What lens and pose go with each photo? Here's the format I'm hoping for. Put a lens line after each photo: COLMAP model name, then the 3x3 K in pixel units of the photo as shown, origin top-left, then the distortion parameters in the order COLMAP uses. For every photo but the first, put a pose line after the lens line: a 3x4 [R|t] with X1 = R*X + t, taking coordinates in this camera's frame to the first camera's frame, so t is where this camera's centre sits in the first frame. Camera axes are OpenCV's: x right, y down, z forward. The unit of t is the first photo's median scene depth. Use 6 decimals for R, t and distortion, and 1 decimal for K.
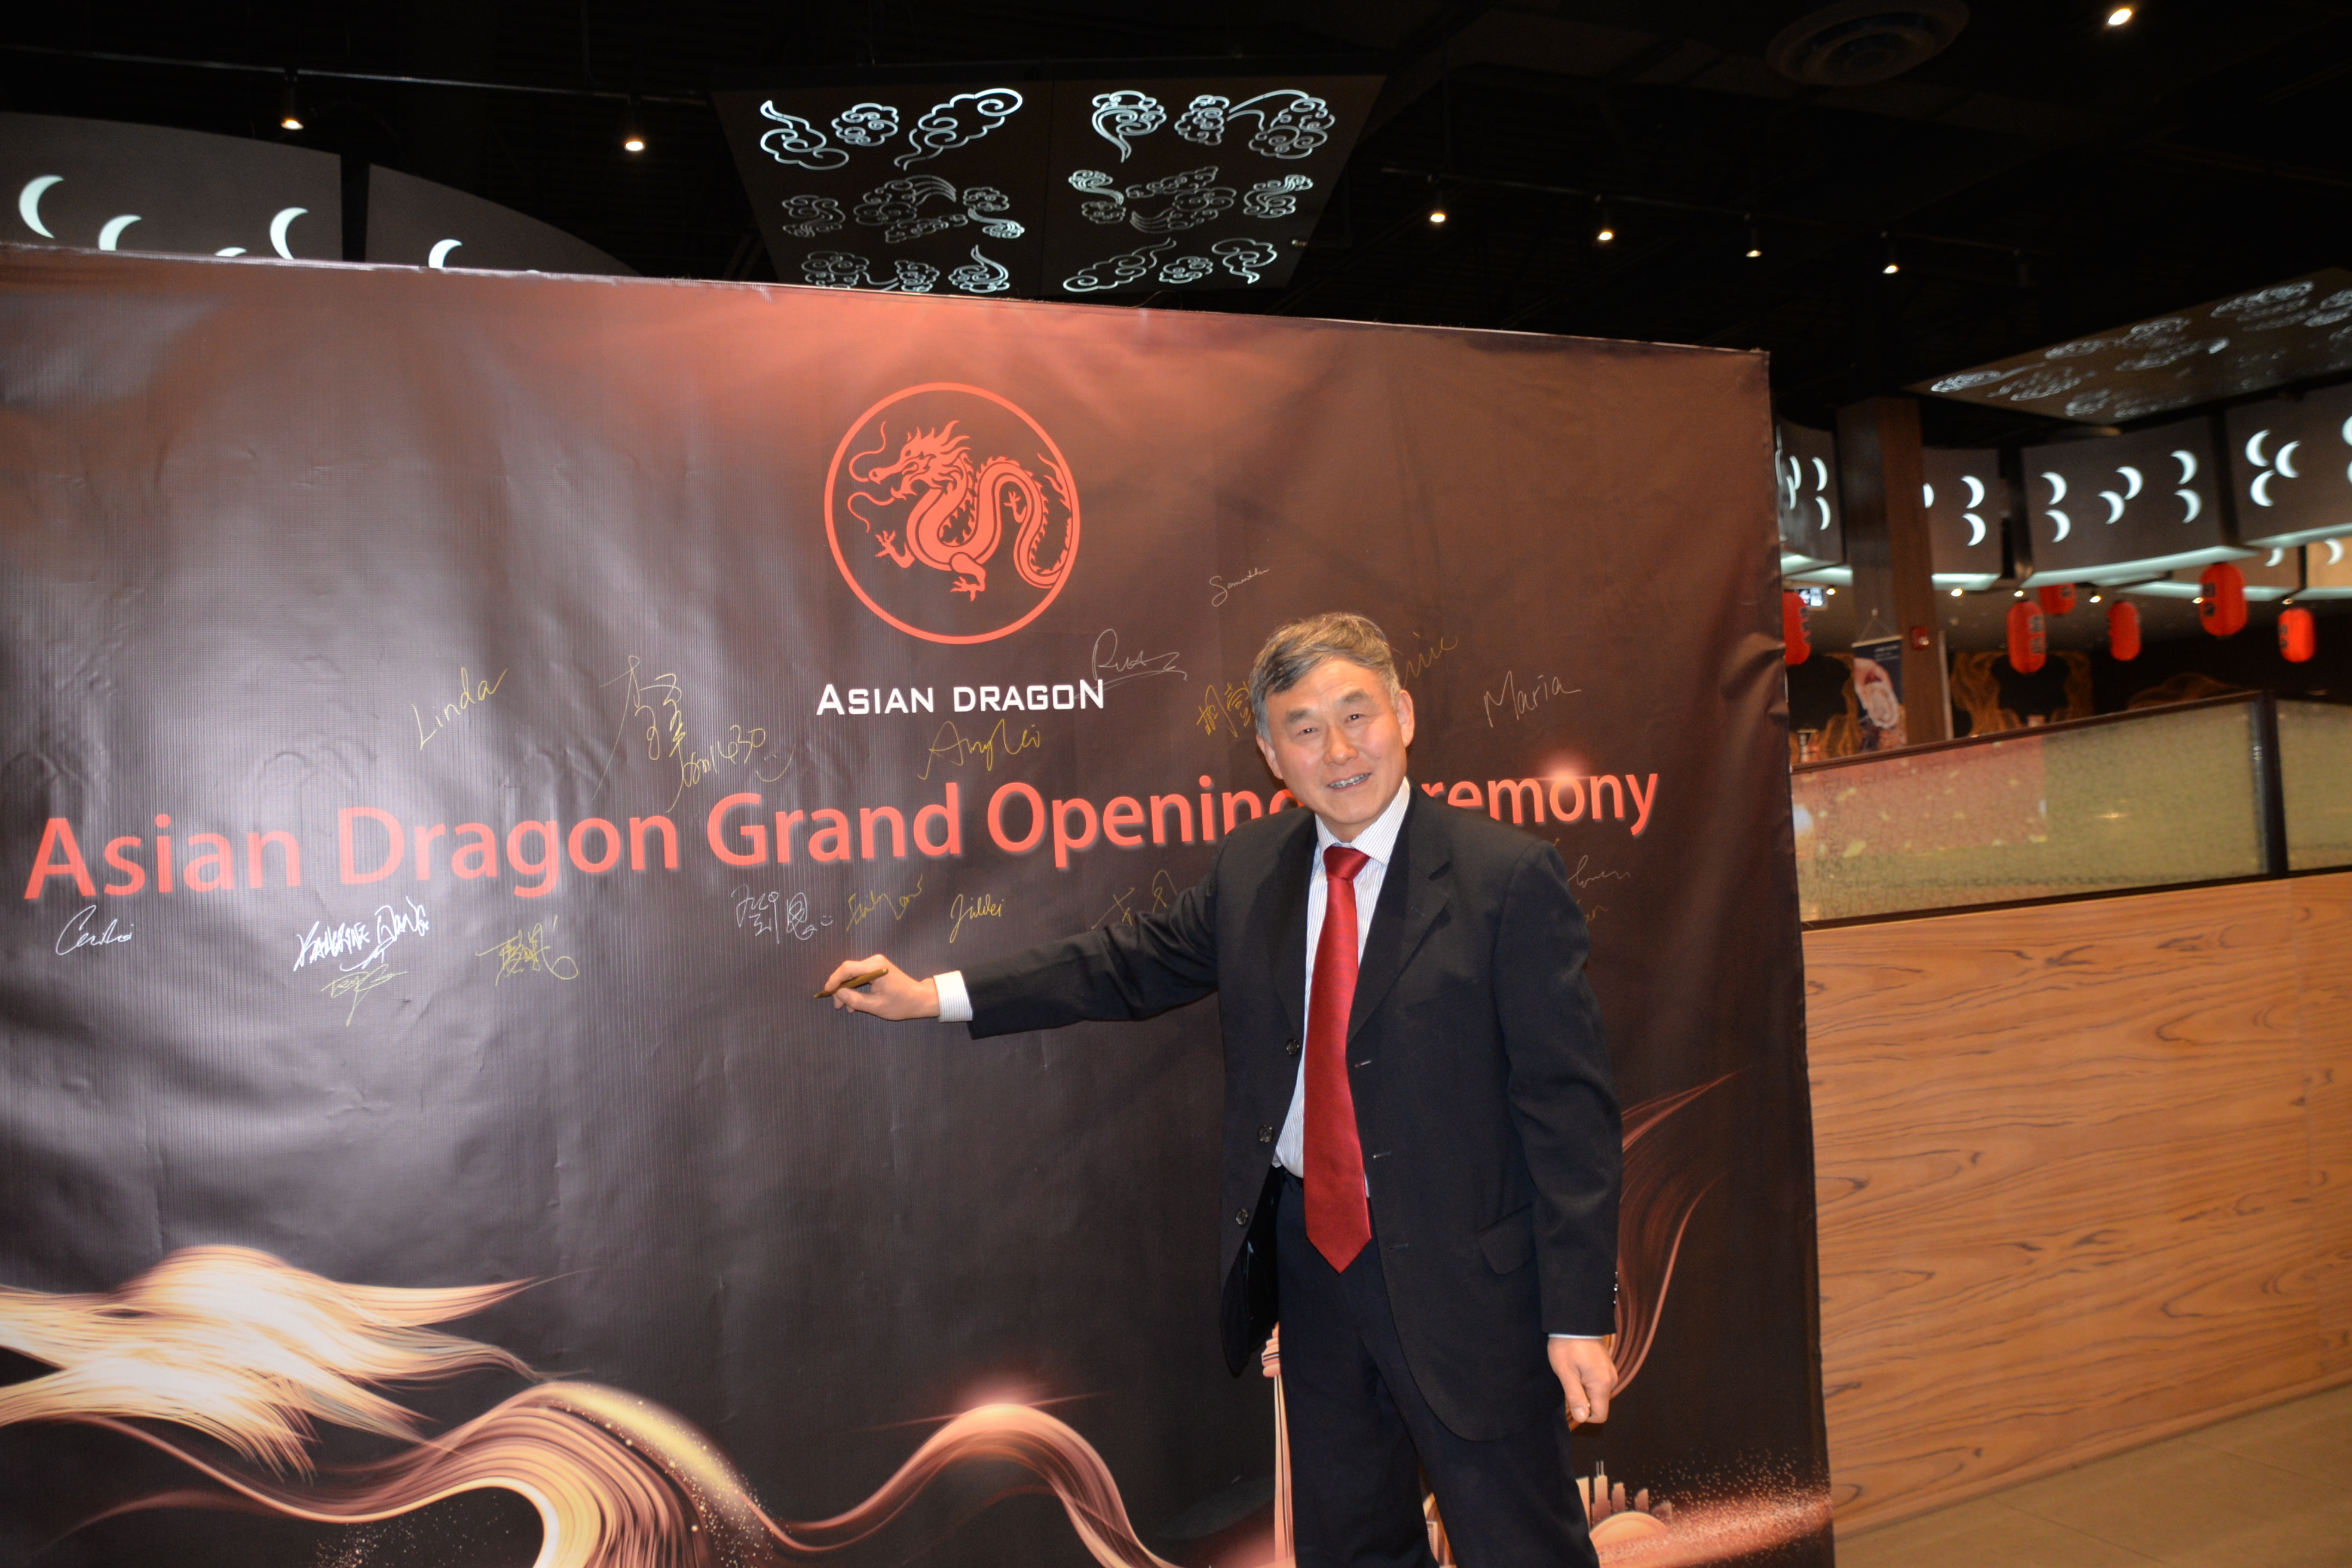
lens RADIAL K [[1881.0, 0, 1176.0], [0, 1881.0, 784.0], [0, 0, 1]] dist [-0.148803, 0.099614]
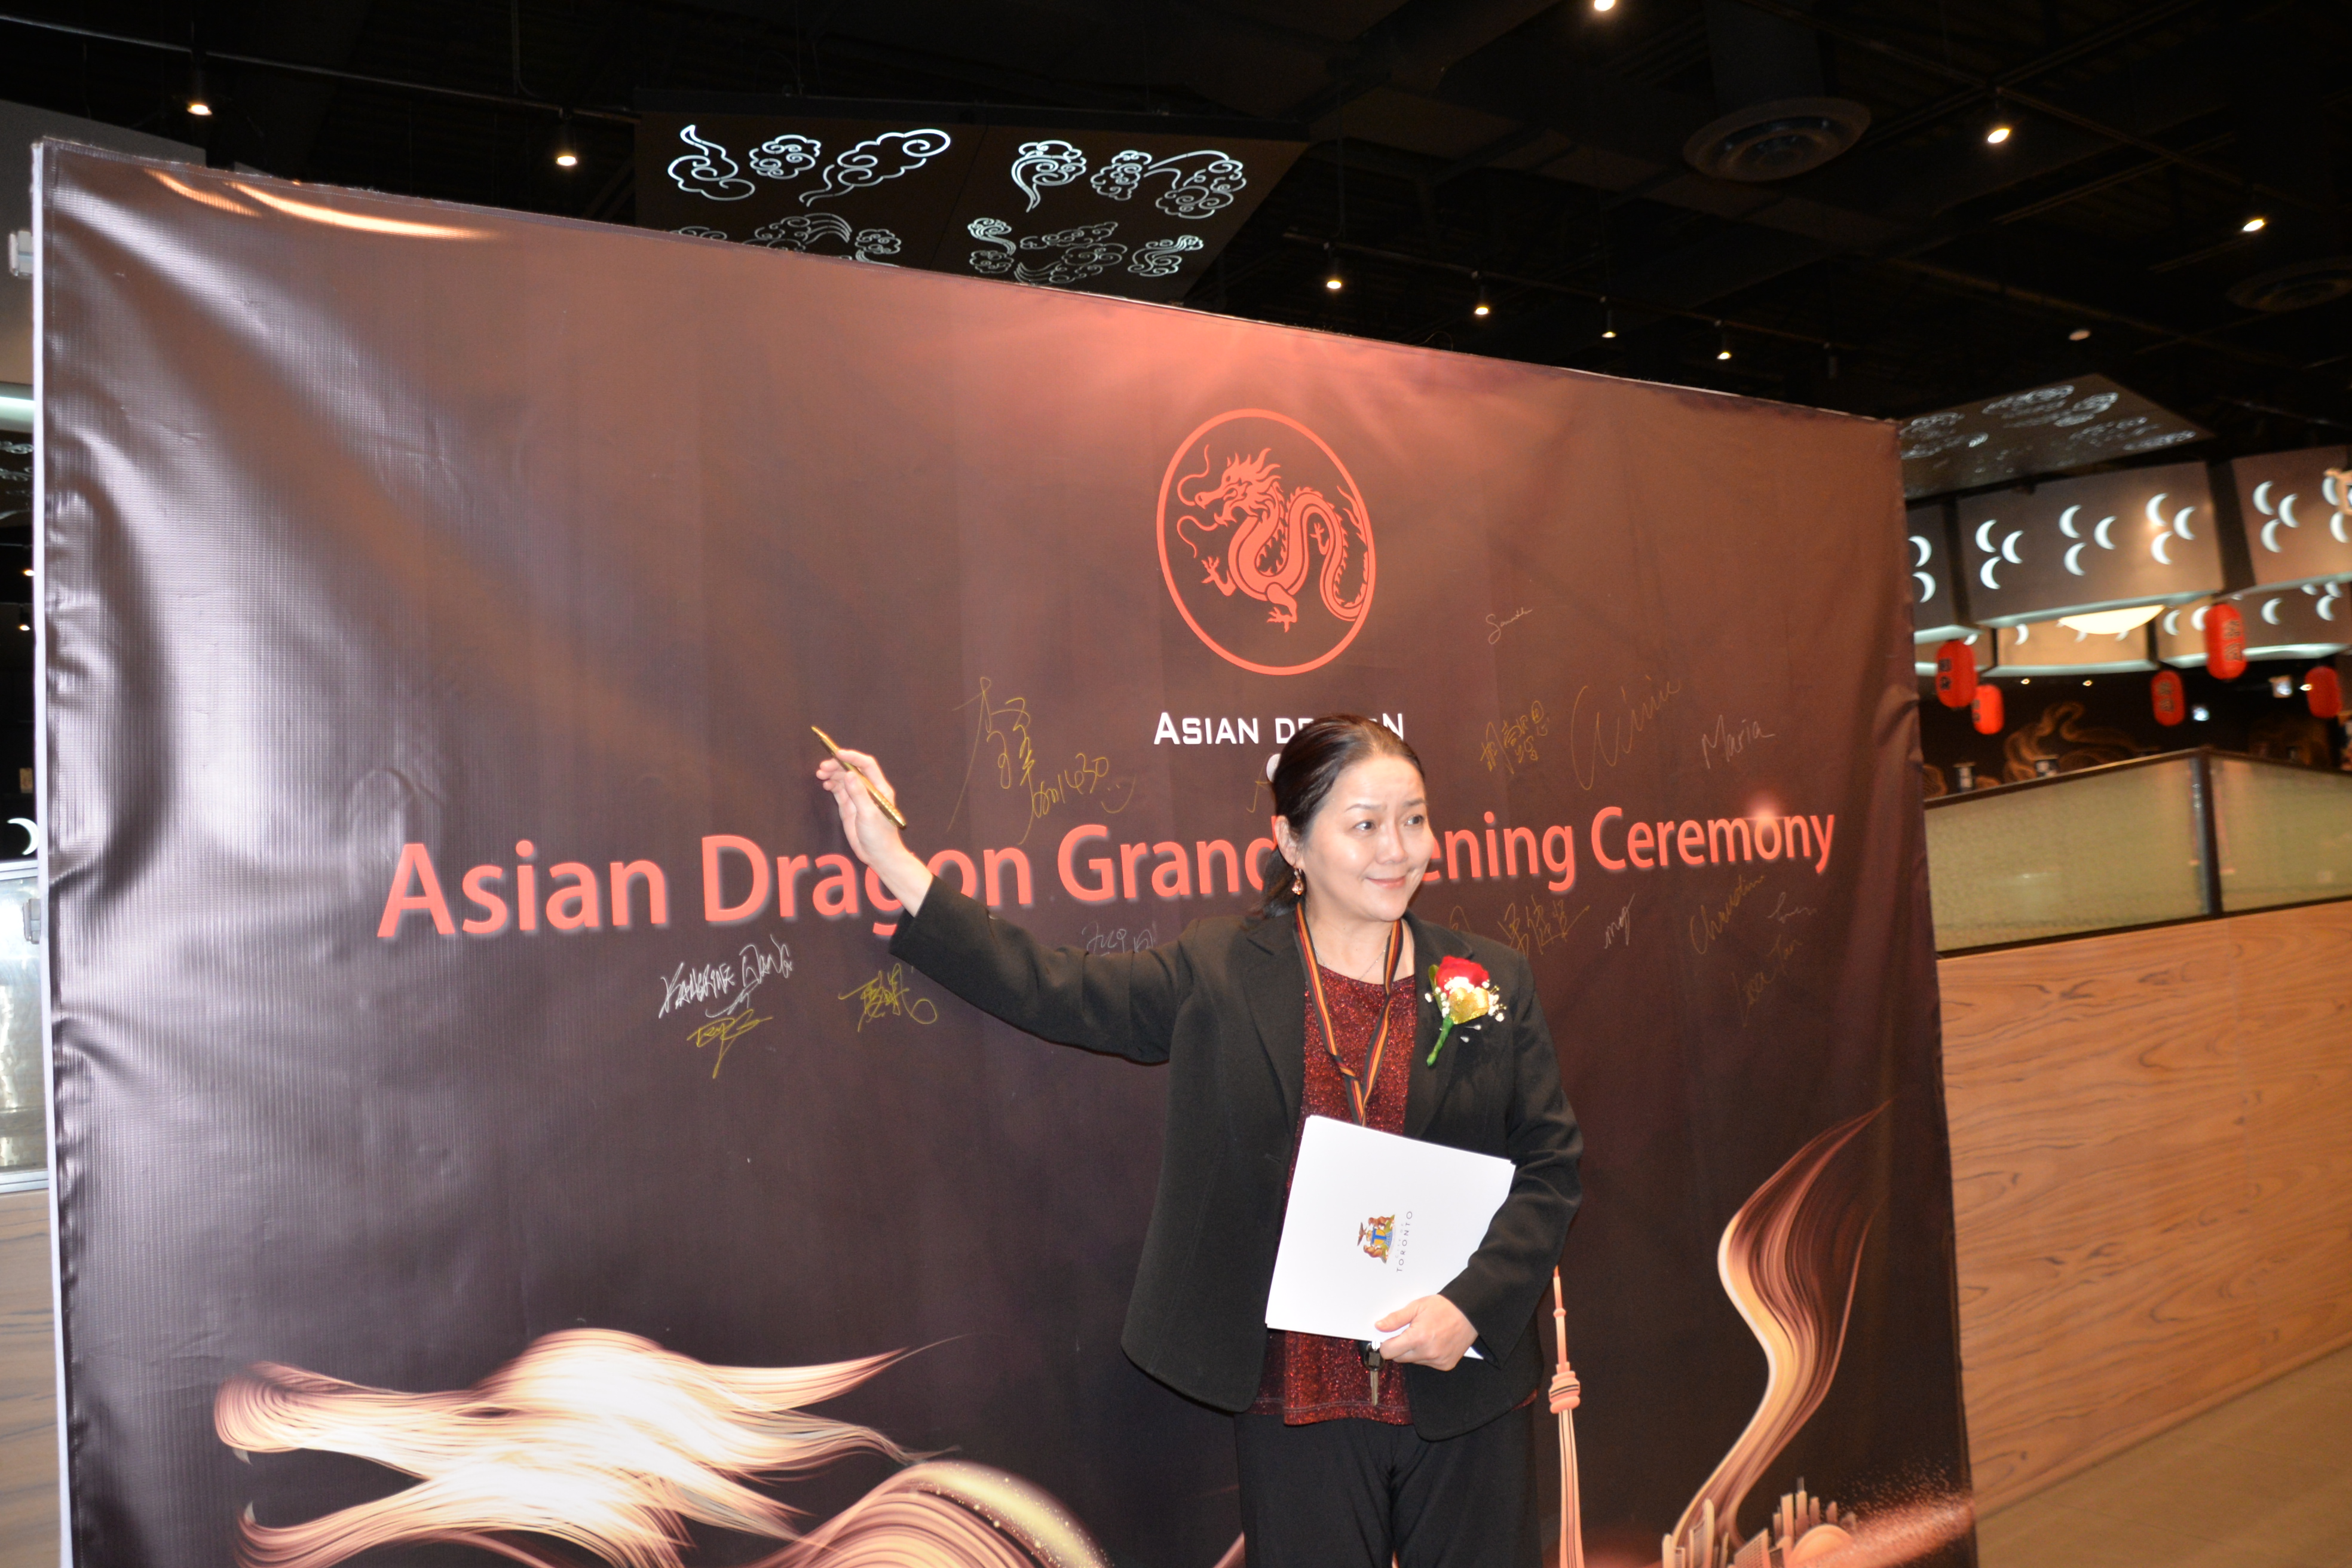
lens RADIAL K [[1881.0, 0, 1176.0], [0, 1881.0, 784.0], [0, 0, 1]] dist [-0.148803, 0.099614]
pose [[0.982103, 0.008503, 0.188153, -0.252789], [-0.001695, 0.999339, -0.036313, 0.012908], [-0.188338, 0.035344, 0.981468, 0.035252]]
